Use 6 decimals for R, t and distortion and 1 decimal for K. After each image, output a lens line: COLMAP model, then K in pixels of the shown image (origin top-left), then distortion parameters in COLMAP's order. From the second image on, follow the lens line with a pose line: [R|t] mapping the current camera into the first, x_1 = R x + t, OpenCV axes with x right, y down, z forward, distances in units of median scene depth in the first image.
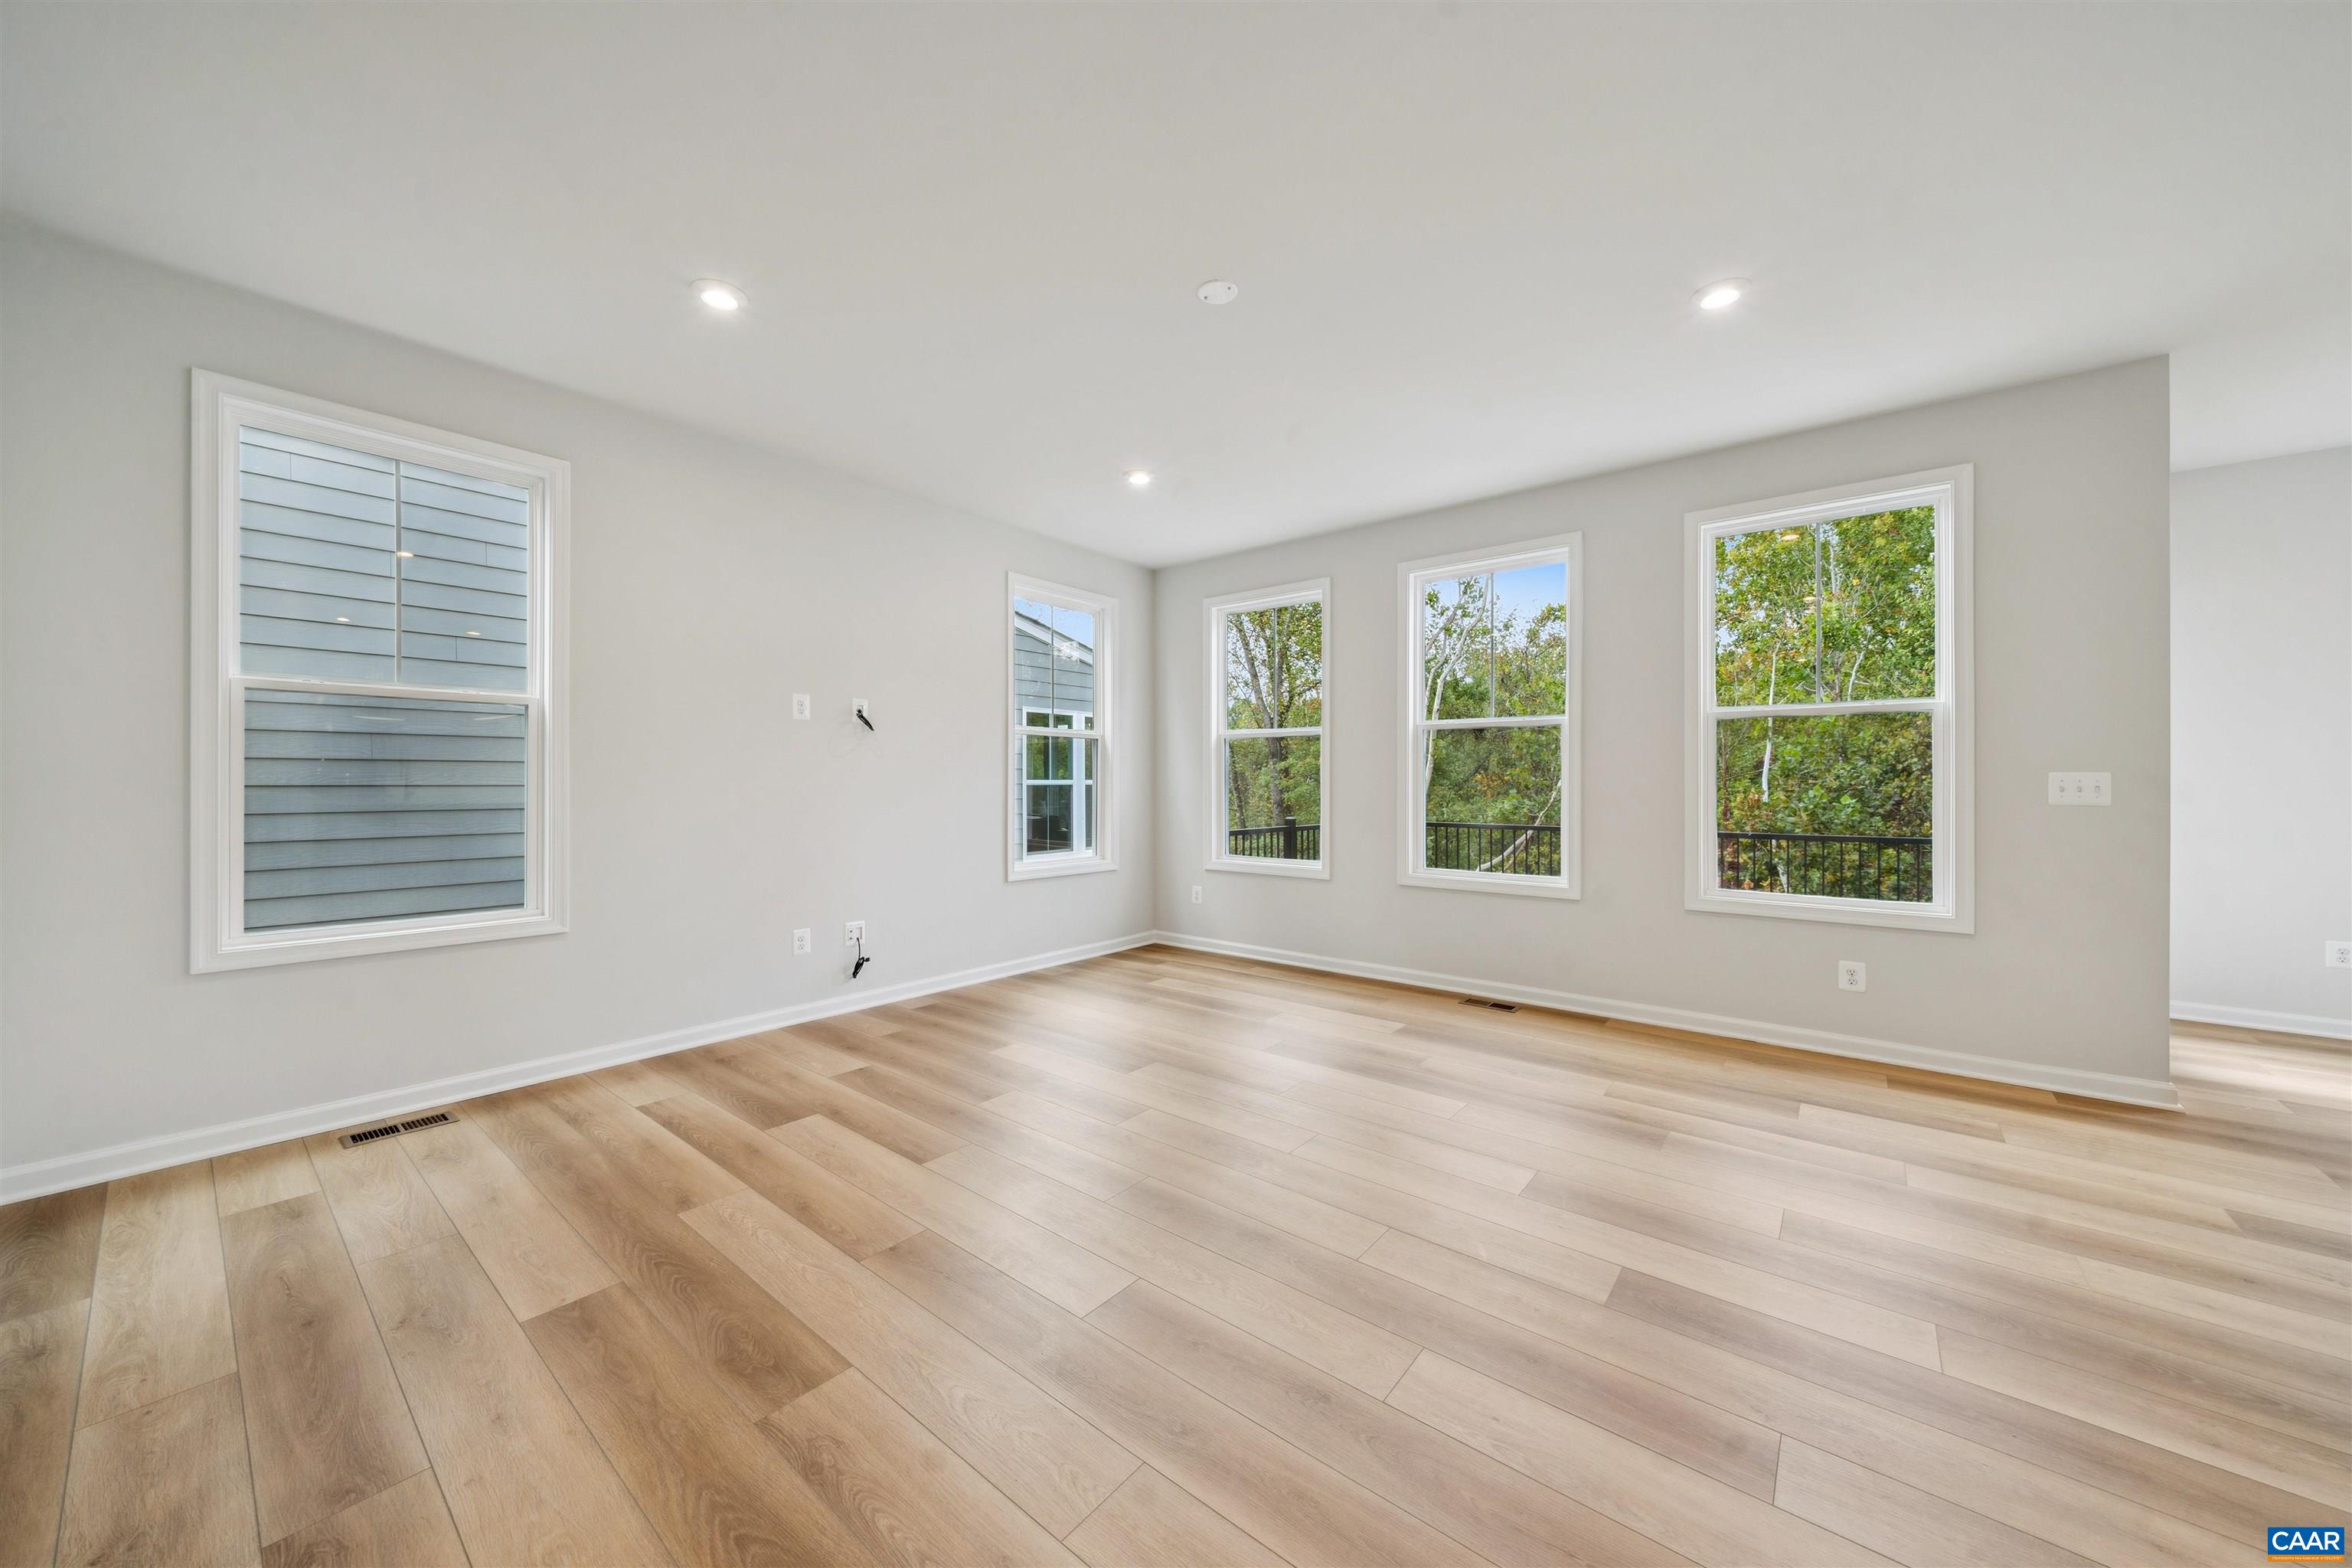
lens RADIAL K [[816.6, 0, 1172.7], [0, 816.6, 785.3], [0, 0, 1]] dist [0.001157, 0.000264]
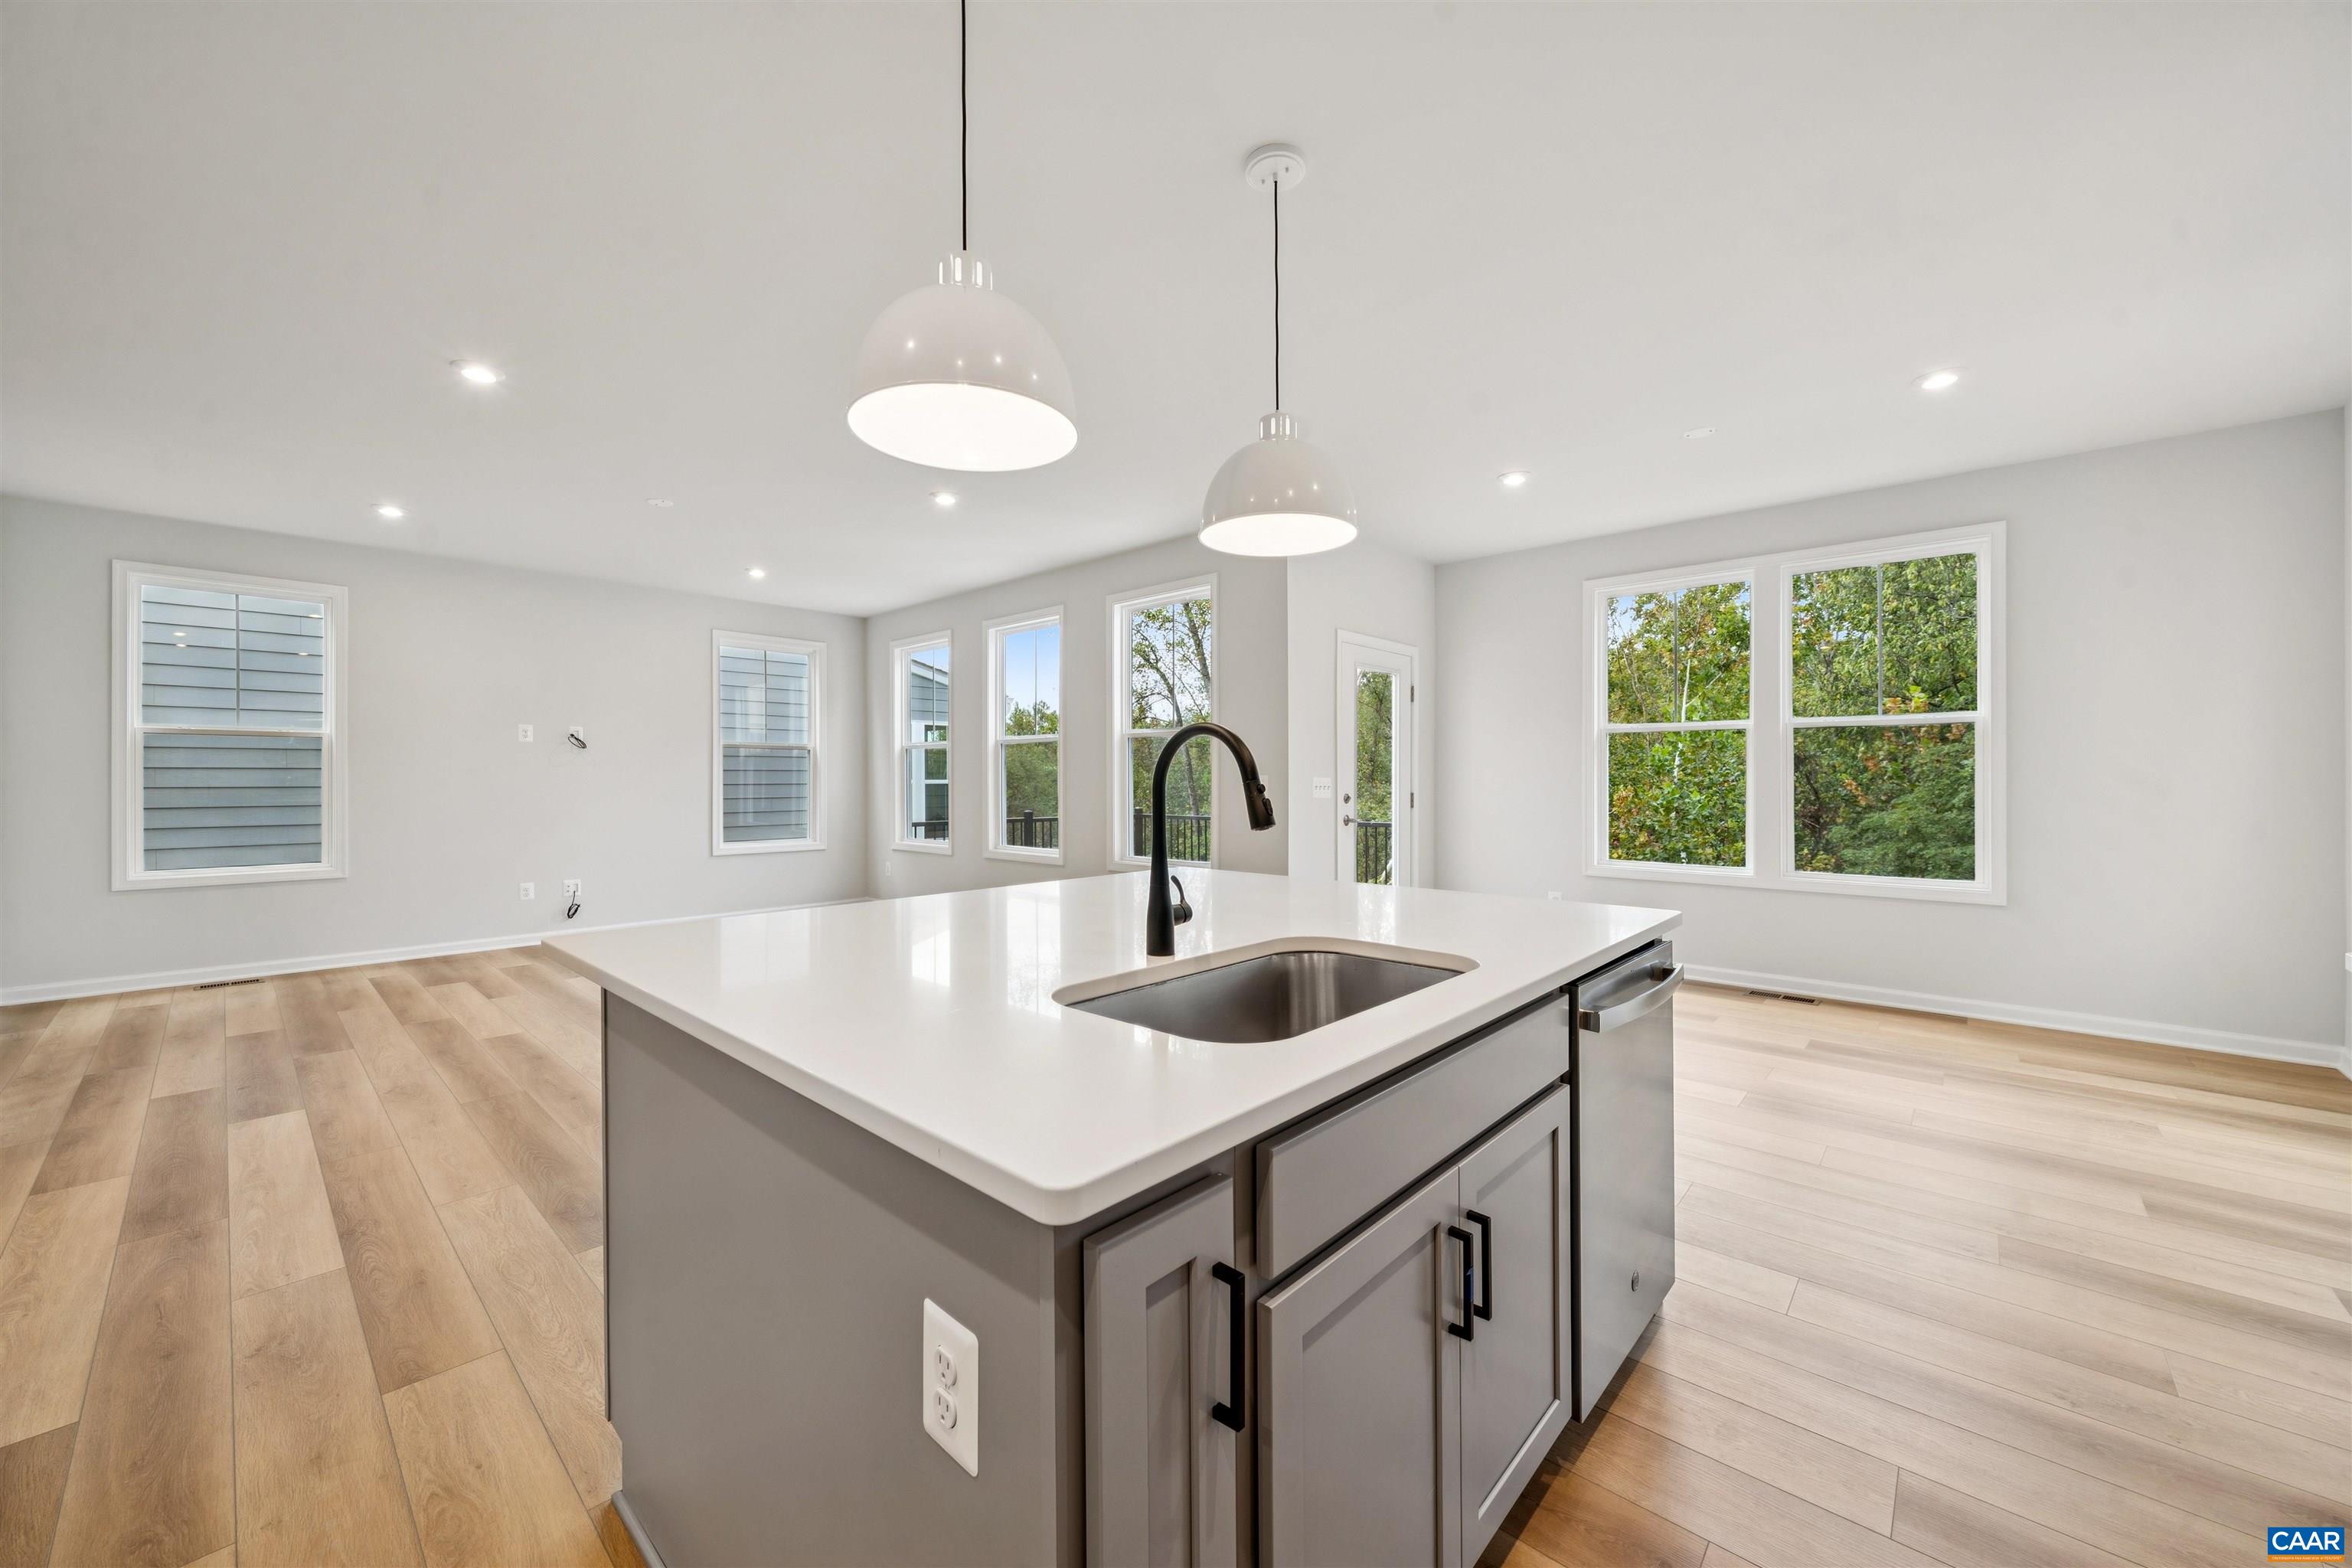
lens RADIAL K [[865.2, 0, 1181.5], [0, 865.2, 779.0], [0, 0, 1]] dist [0.002628, -0.000390]
pose [[0.997328, 0.001069, -0.073044, 1.038315], [-0.001385, 0.999990, -0.004269, -0.008223], [0.073039, 0.004358, 0.997320, -0.595060]]
